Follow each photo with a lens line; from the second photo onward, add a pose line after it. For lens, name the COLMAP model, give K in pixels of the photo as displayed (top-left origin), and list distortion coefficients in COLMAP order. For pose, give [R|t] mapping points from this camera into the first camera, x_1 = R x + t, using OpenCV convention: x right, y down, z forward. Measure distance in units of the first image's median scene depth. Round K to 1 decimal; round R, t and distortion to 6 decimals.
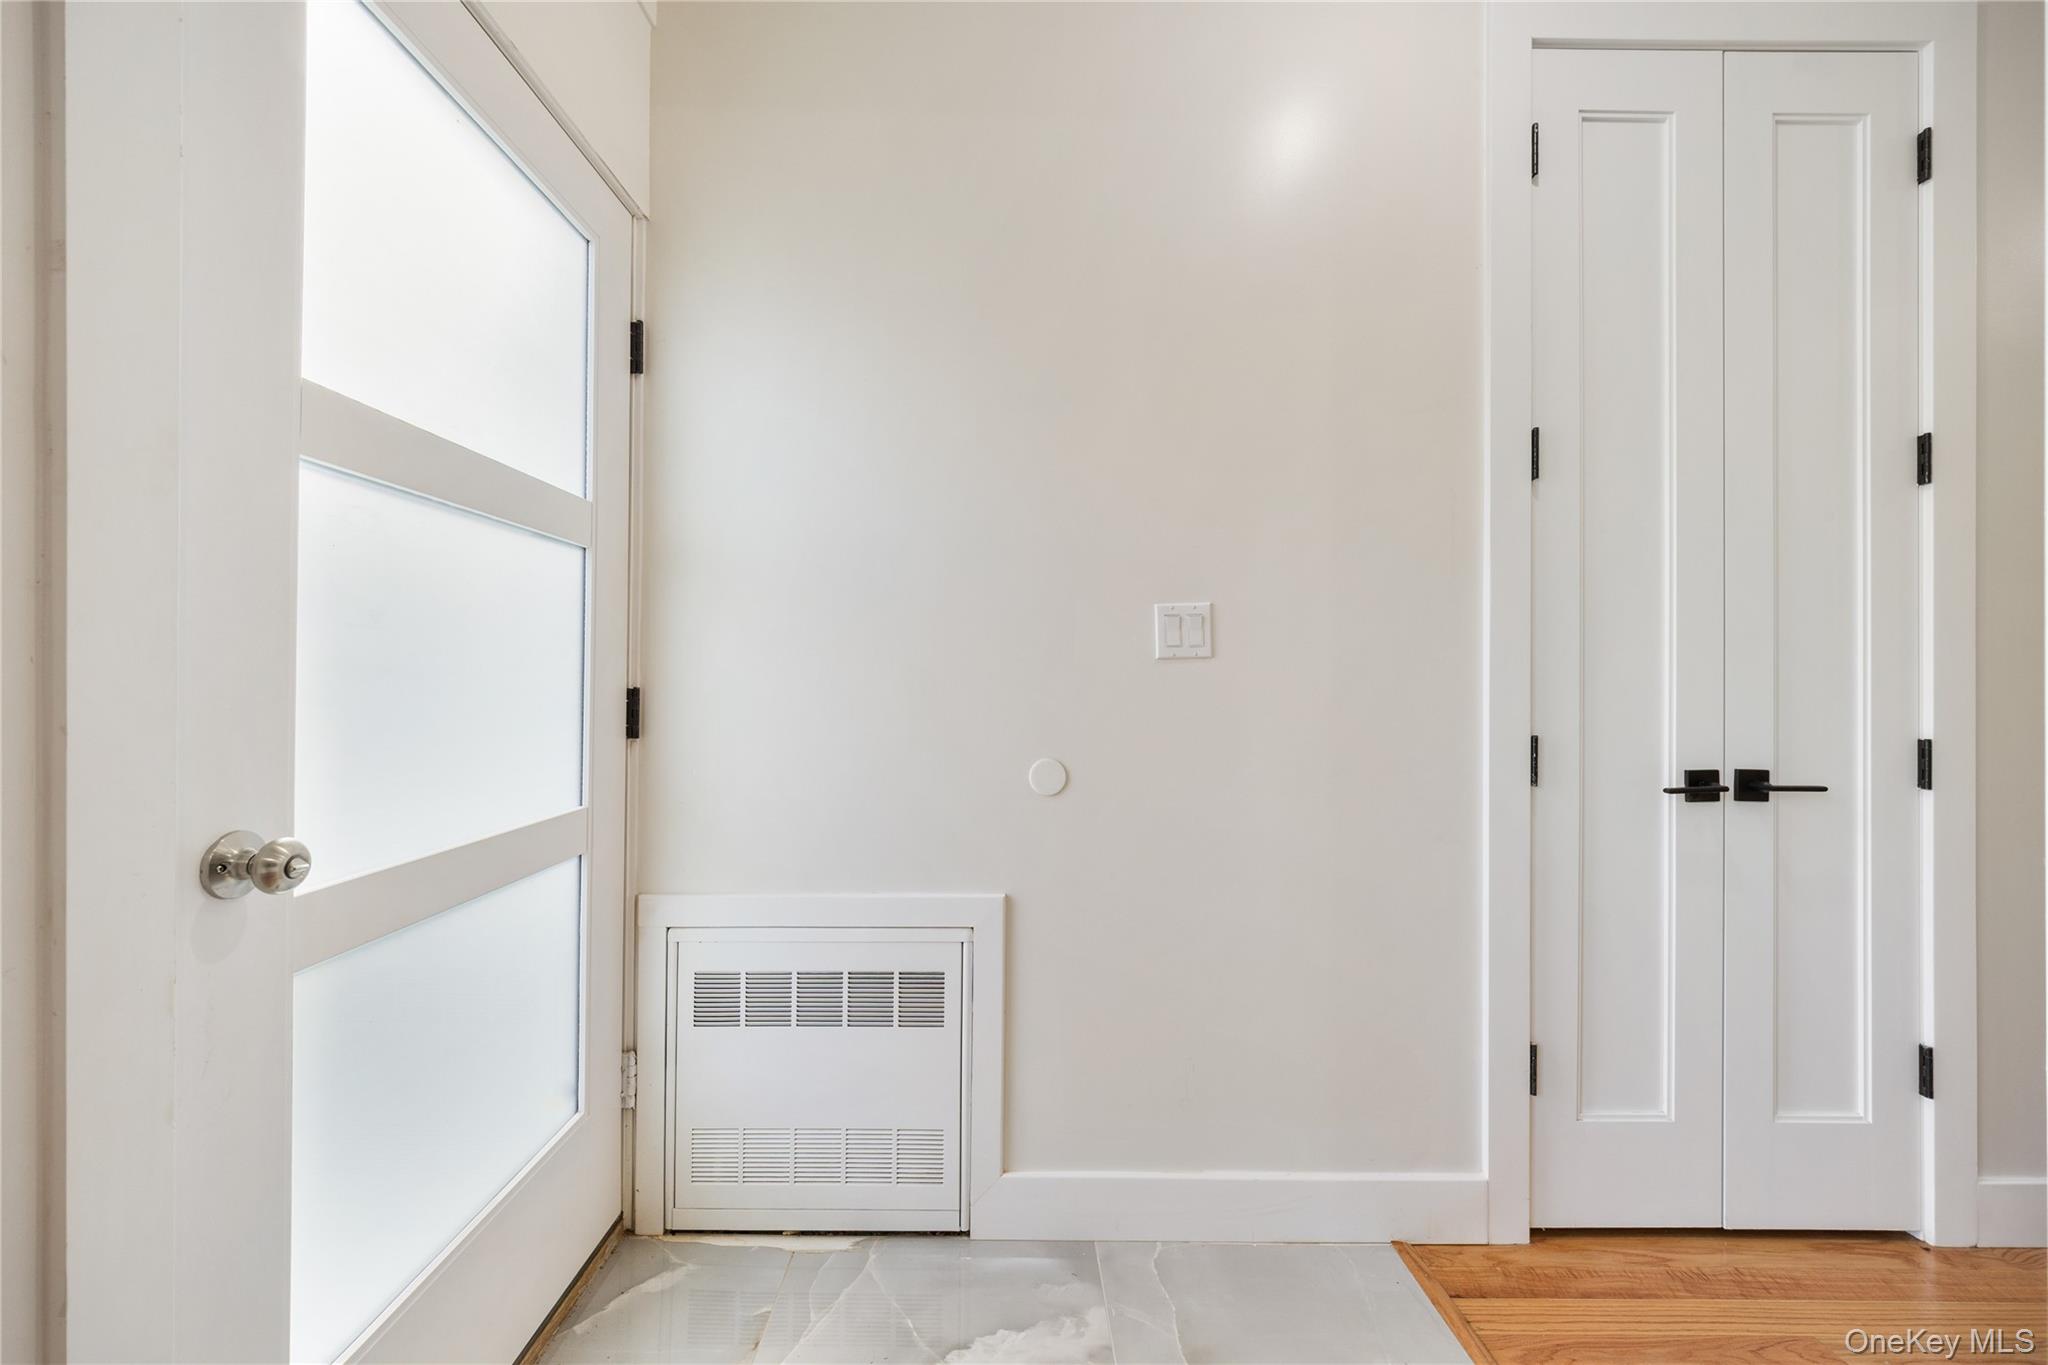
lens RADIAL K [[816.4, 0, 1002.0], [0, 816.4, 677.8], [0, 0, 1]] dist [0.003350, 0.000132]
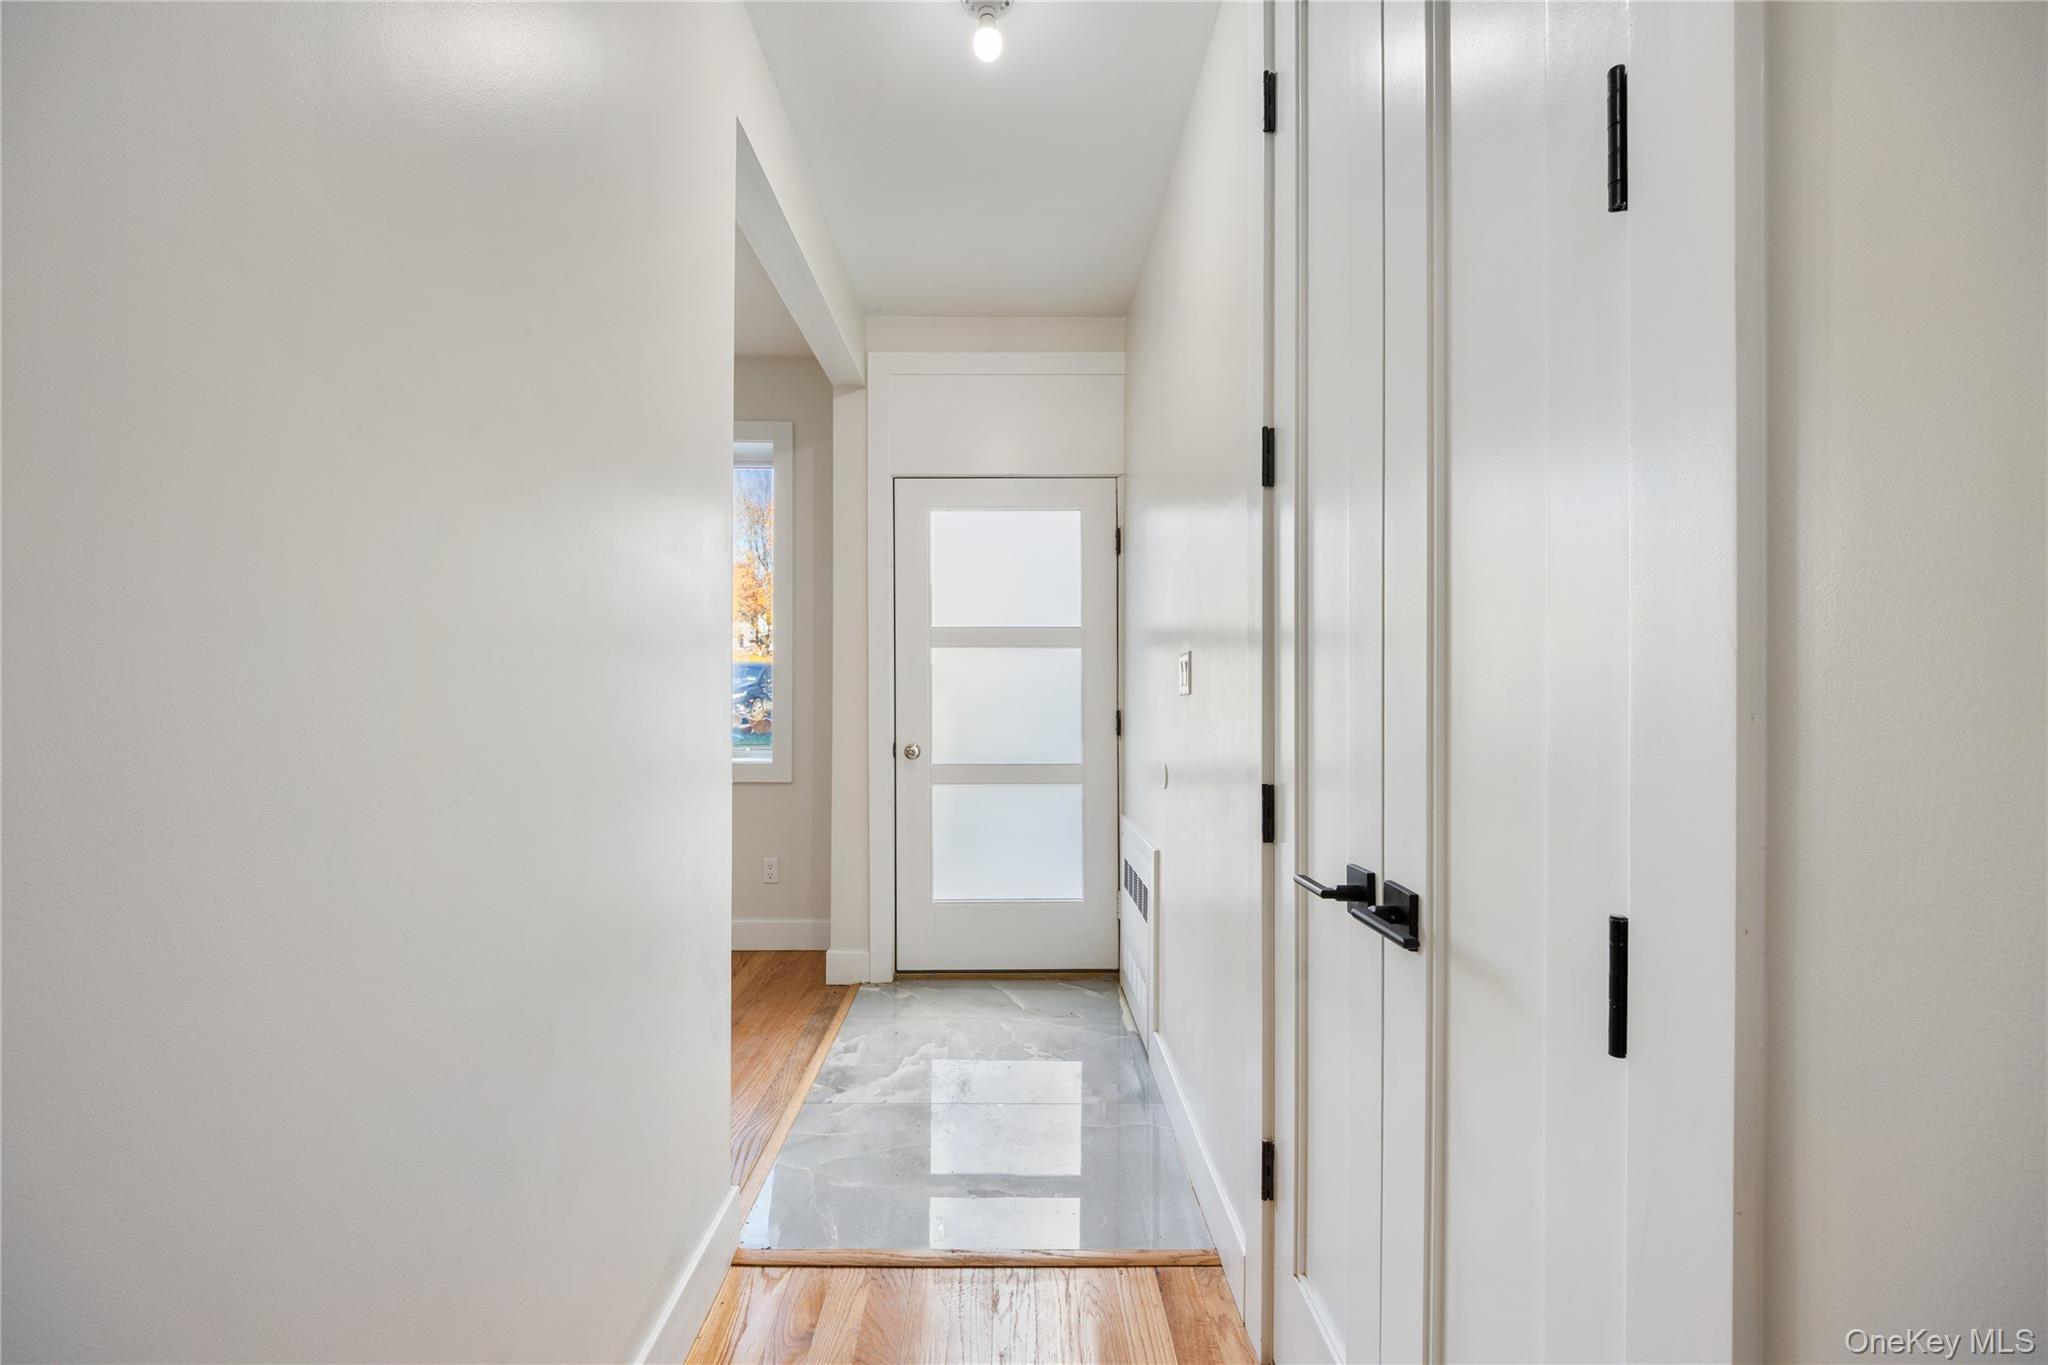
lens RADIAL K [[784.6, 0, 1017.2], [0, 784.6, 689.5], [0, 0, 1]] dist [0.000679, -0.000066]
pose [[0.006973, -0.009781, -0.999928, 1.480419], [0.004890, 0.999941, -0.009747, -0.021991], [0.999964, -0.004822, 0.007021, 0.735888]]
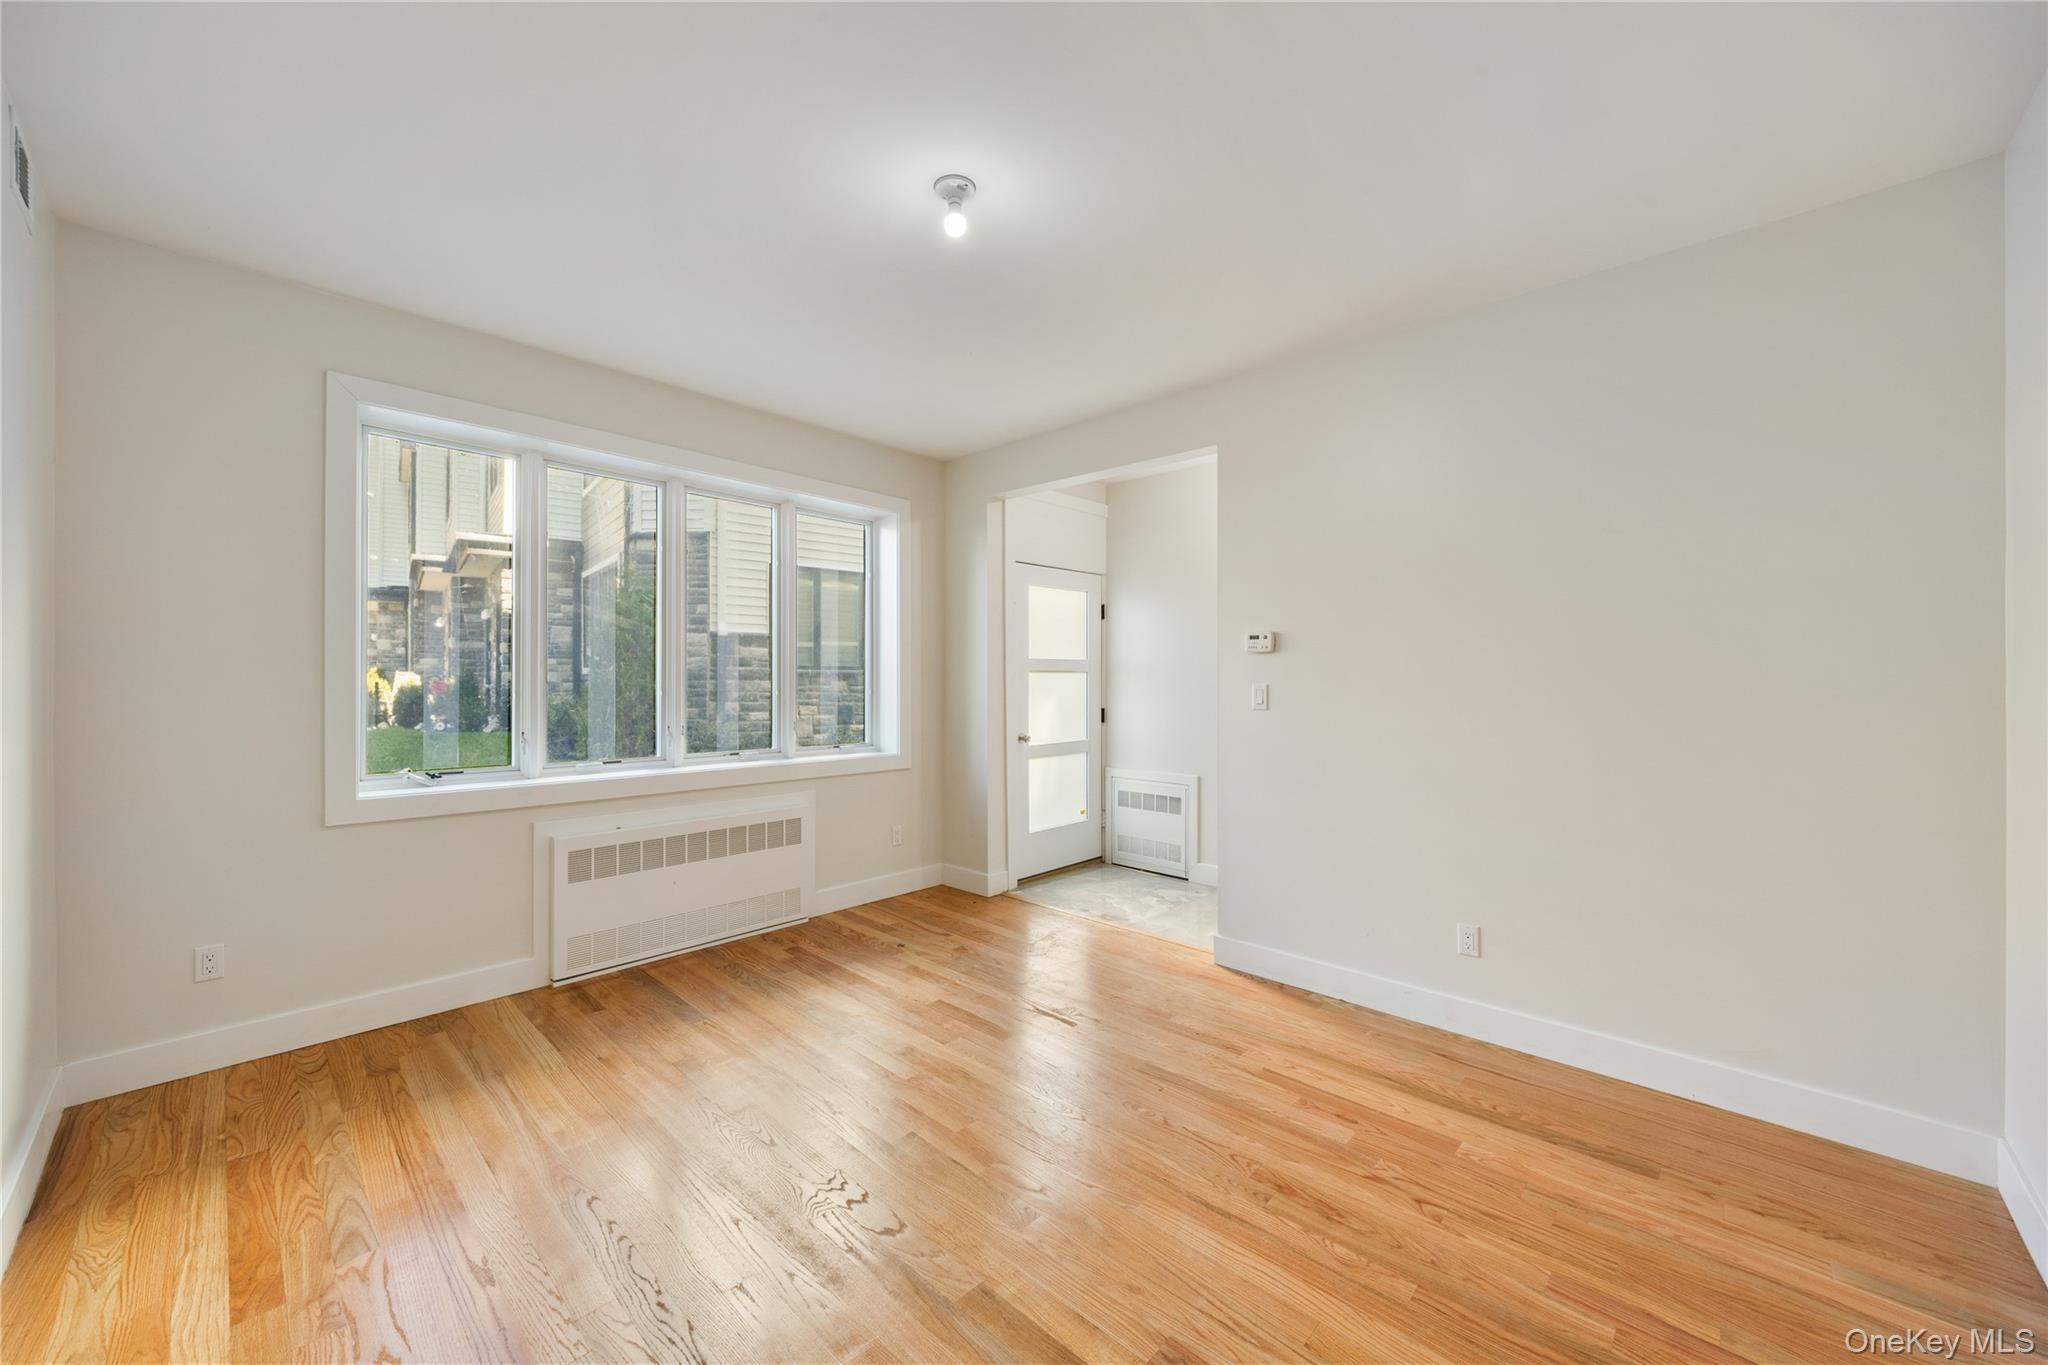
lens RADIAL K [[766.5, 0, 1011.6], [0, 766.5, 678.7], [0, 0, 1]] dist [0.012975, -0.007835]
pose [[0.722231, -0.005131, -0.691633, 1.555841], [0.008452, 0.999963, 0.001408, -0.123701], [0.691600, -0.006863, 0.722248, -1.666961]]
